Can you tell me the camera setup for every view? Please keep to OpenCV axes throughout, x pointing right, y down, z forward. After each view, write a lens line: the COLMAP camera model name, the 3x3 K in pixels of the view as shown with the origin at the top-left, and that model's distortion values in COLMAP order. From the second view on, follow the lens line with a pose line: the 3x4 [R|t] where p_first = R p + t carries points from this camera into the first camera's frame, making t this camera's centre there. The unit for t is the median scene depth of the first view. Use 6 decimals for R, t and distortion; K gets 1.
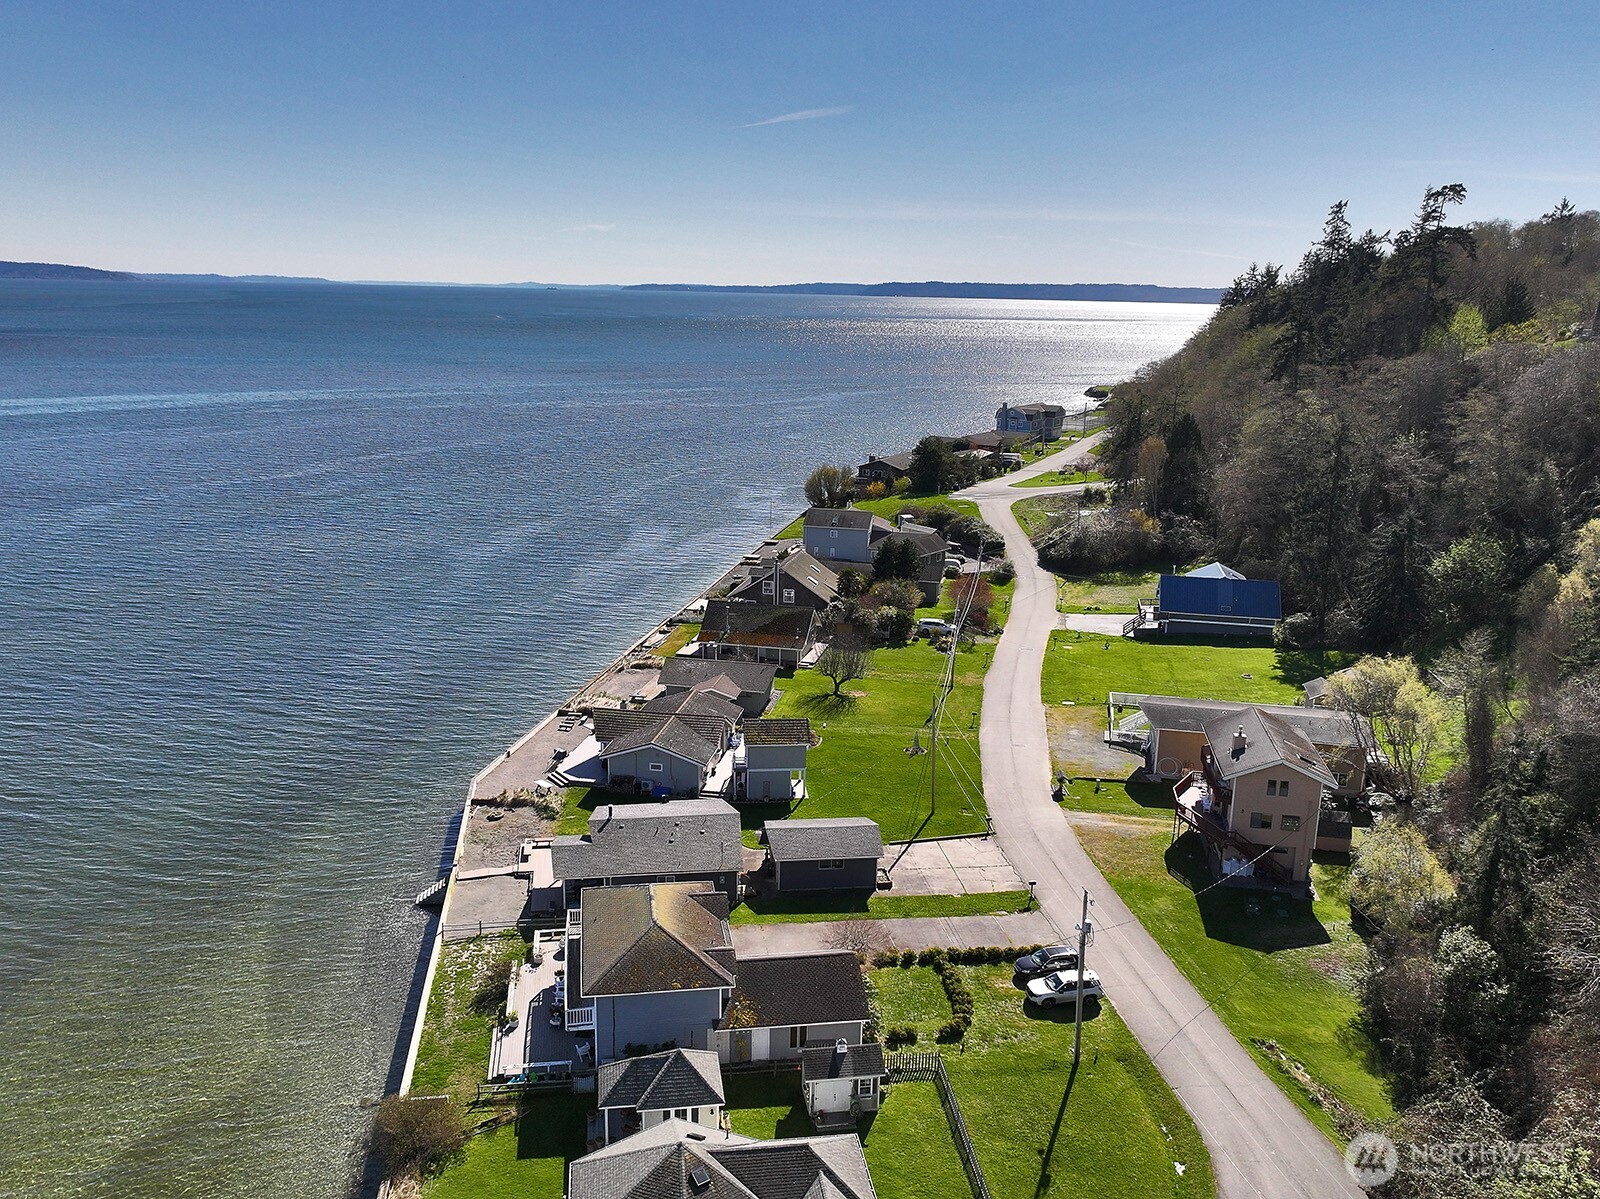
lens RADIAL K [[1294.1, 0, 801.5], [0, 1294.1, 602.9], [0, 0, 1]] dist [0.016108, -0.006726]
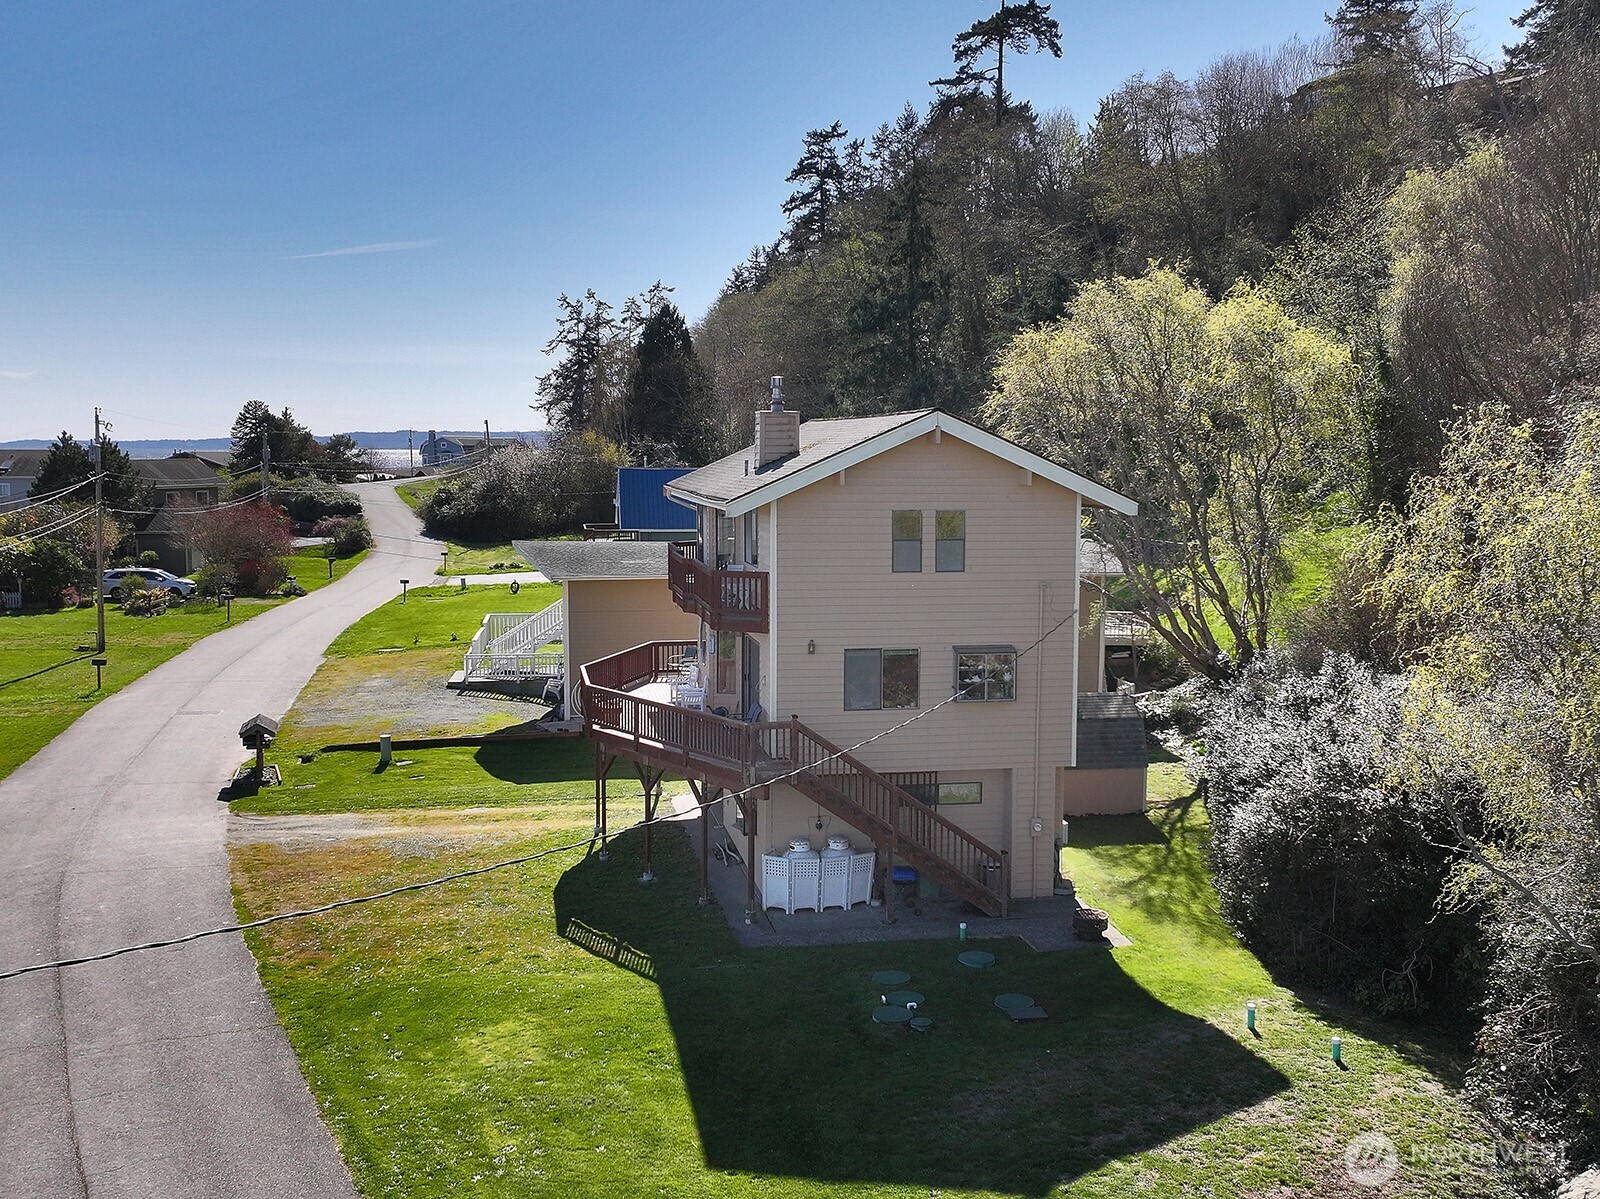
lens RADIAL K [[1294.1, 0, 796.4], [0, 1294.1, 601.2], [0, 0, 1]] dist [0.016108, -0.006726]
pose [[0.940878, -0.017963, 0.338269, 0.228611], [0.088018, 0.977258, -0.192923, 0.185638], [-0.327111, 0.211291, 0.921062, 0.697161]]
